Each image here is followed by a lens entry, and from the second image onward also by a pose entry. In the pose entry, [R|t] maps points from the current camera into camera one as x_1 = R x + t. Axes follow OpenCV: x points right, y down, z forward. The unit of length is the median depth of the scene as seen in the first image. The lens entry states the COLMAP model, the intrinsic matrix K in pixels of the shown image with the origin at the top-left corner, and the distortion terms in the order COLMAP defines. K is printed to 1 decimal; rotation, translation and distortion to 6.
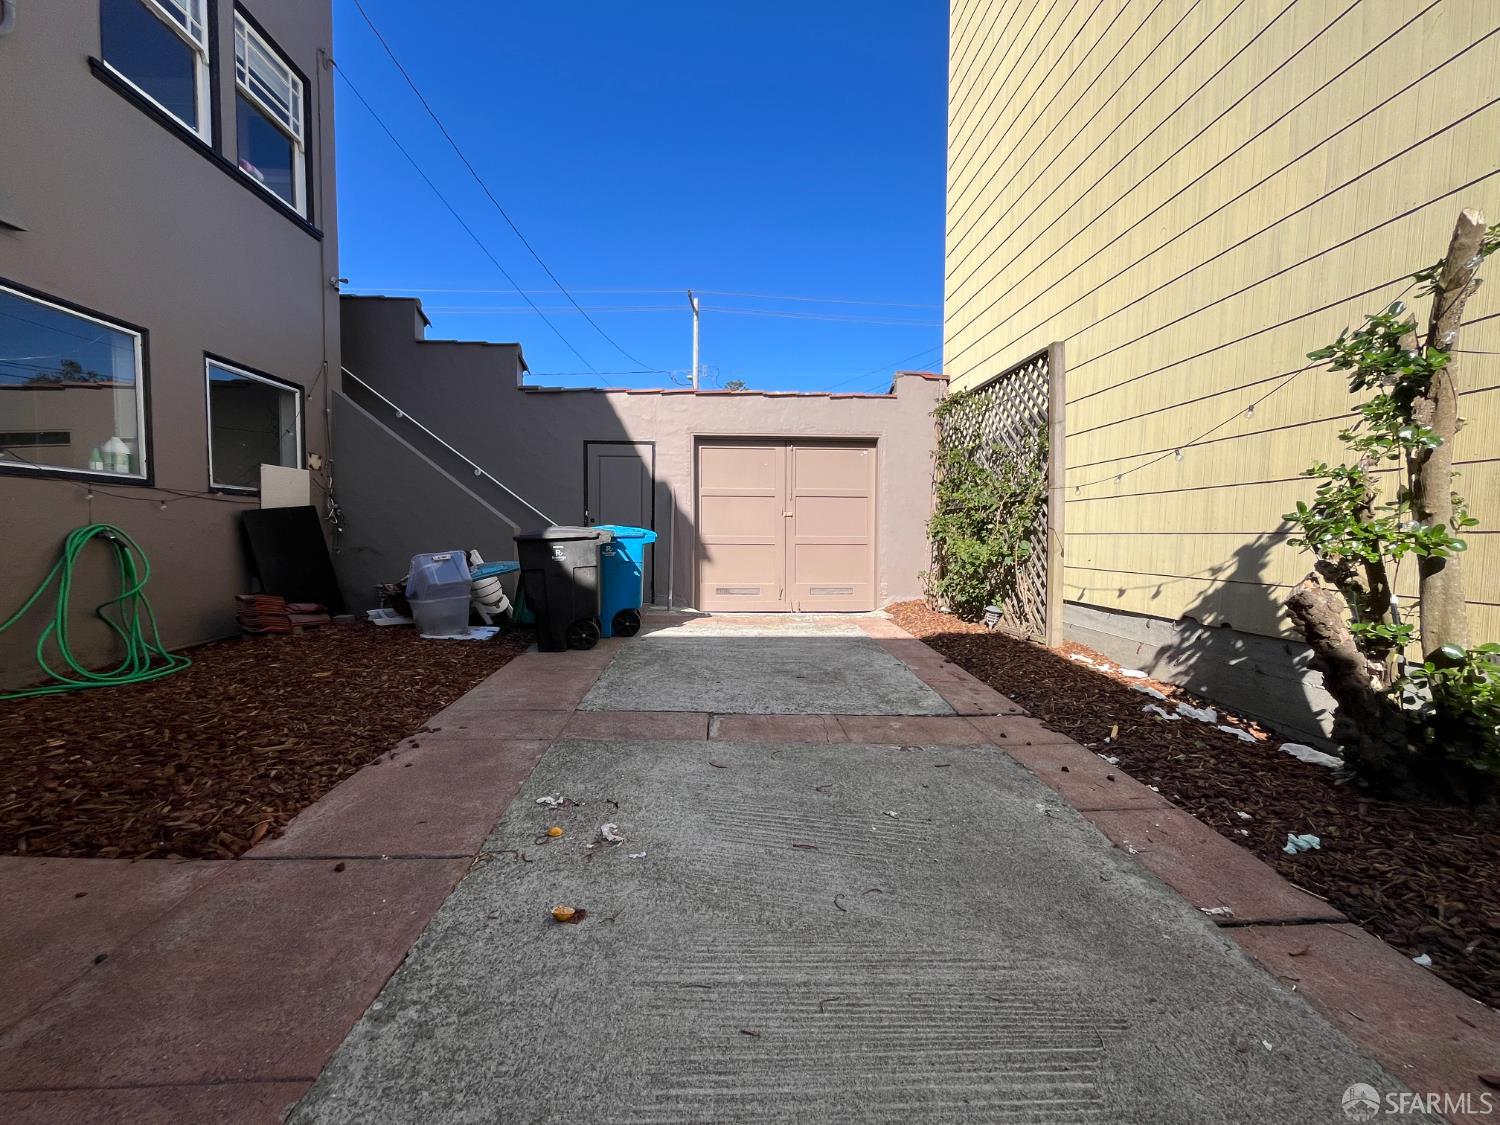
lens RADIAL K [[606.6, 0, 753.4], [0, 606.6, 560.4], [0, 0, 1]] dist [-0.004712, -0.000393]
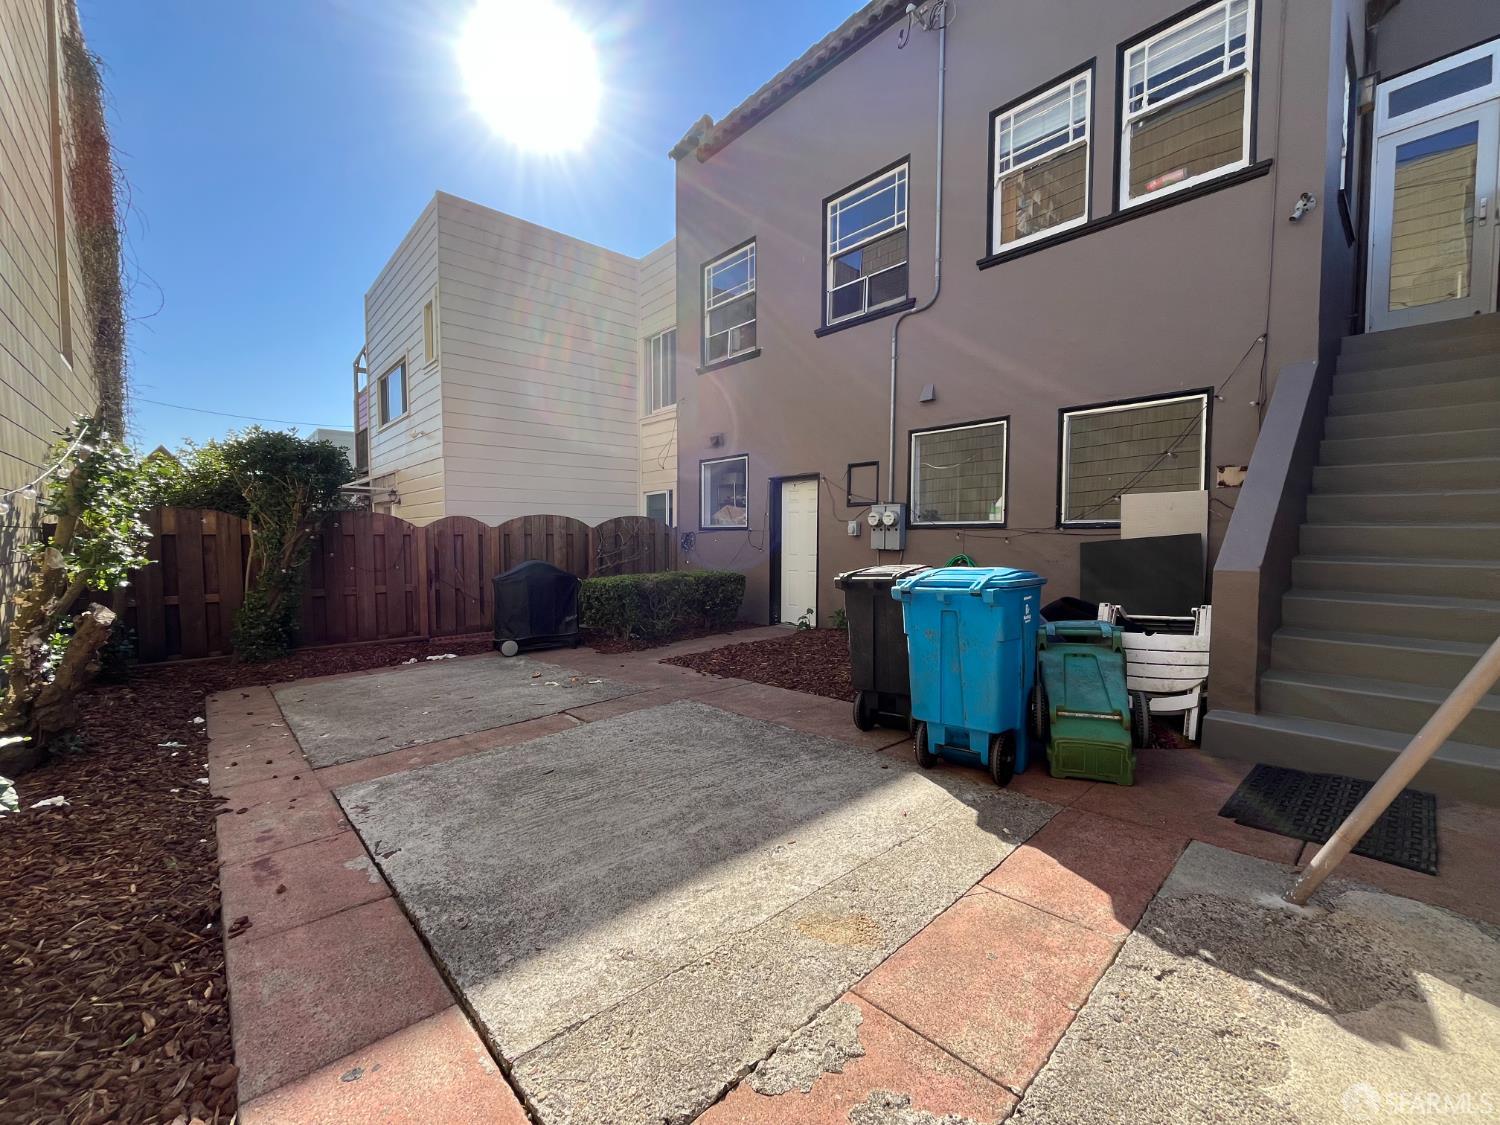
lens RADIAL K [[606.6, 0, 758.6], [0, 606.6, 565.9], [0, 0, 1]] dist [-0.004712, -0.000393]
pose [[-0.769350, 0.027912, -0.638218, 0.372335], [-0.031494, 0.996173, 0.081531, -0.139967], [0.638051, 0.082825, -0.765527, 1.836205]]
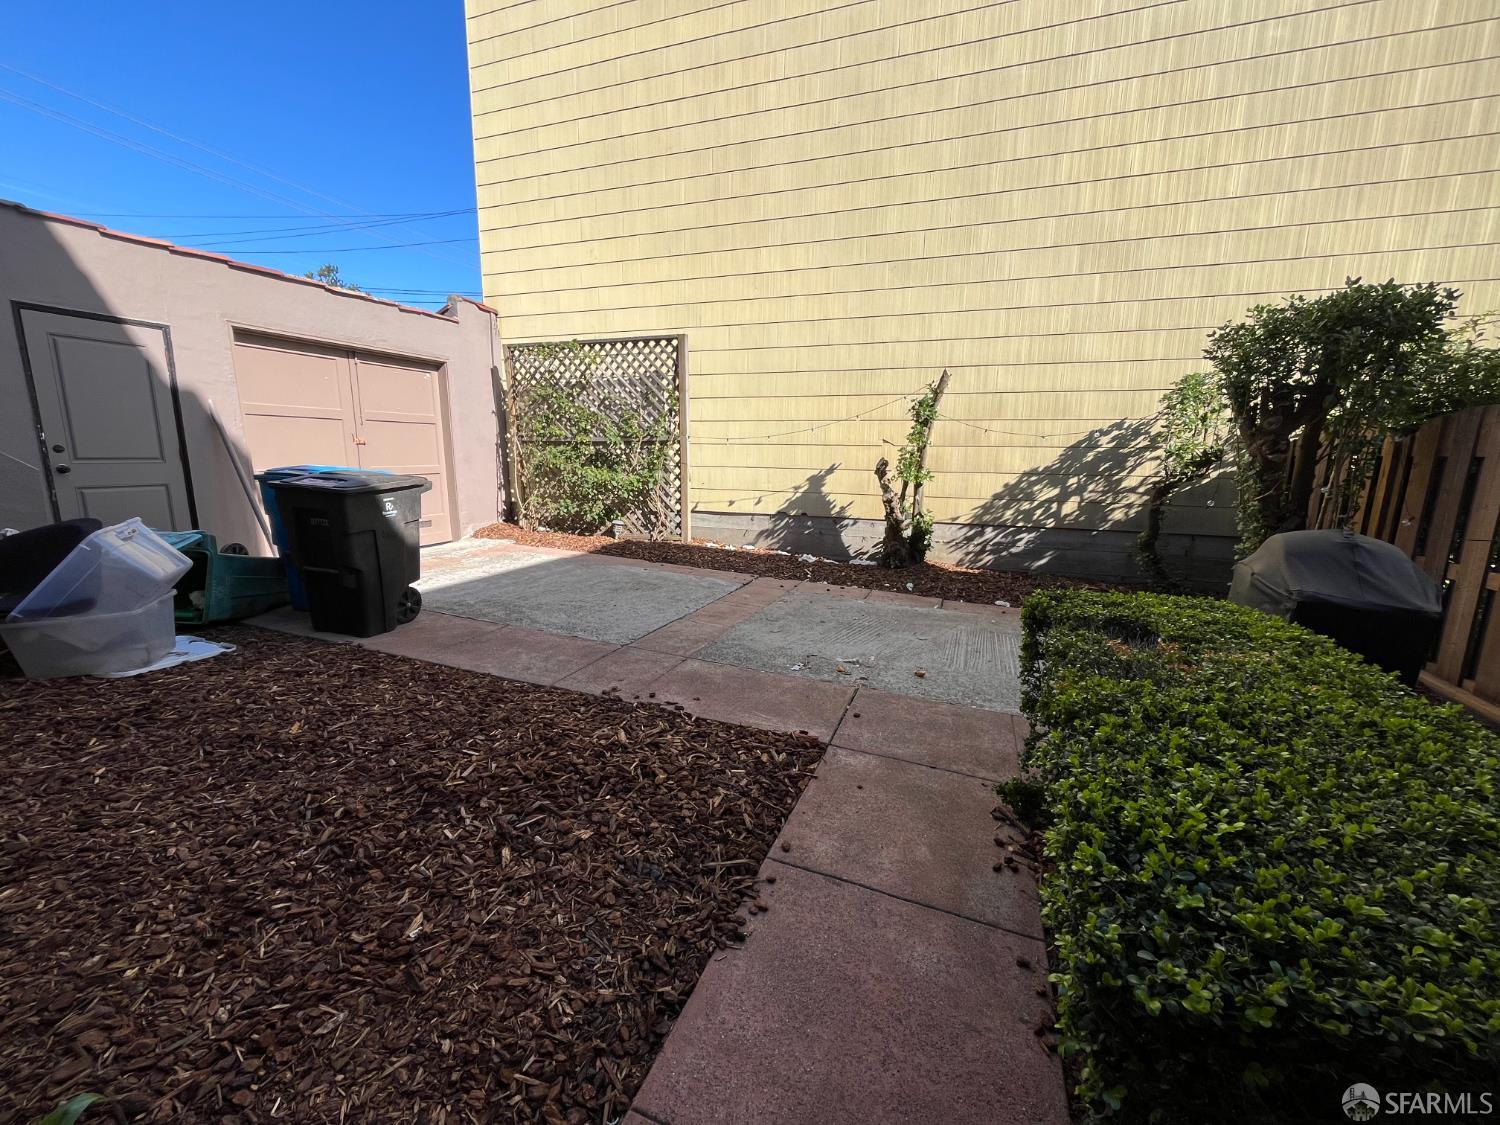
lens RADIAL K [[606.6, 0, 745.9], [0, 606.6, 563.4], [0, 0, 1]] dist [-0.004712, -0.000393]
pose [[0.399812, -0.166545, 0.901339, -1.027739], [0.026581, 0.985047, 0.170221, -0.074092], [-0.916211, -0.044098, 0.398261, 0.313484]]
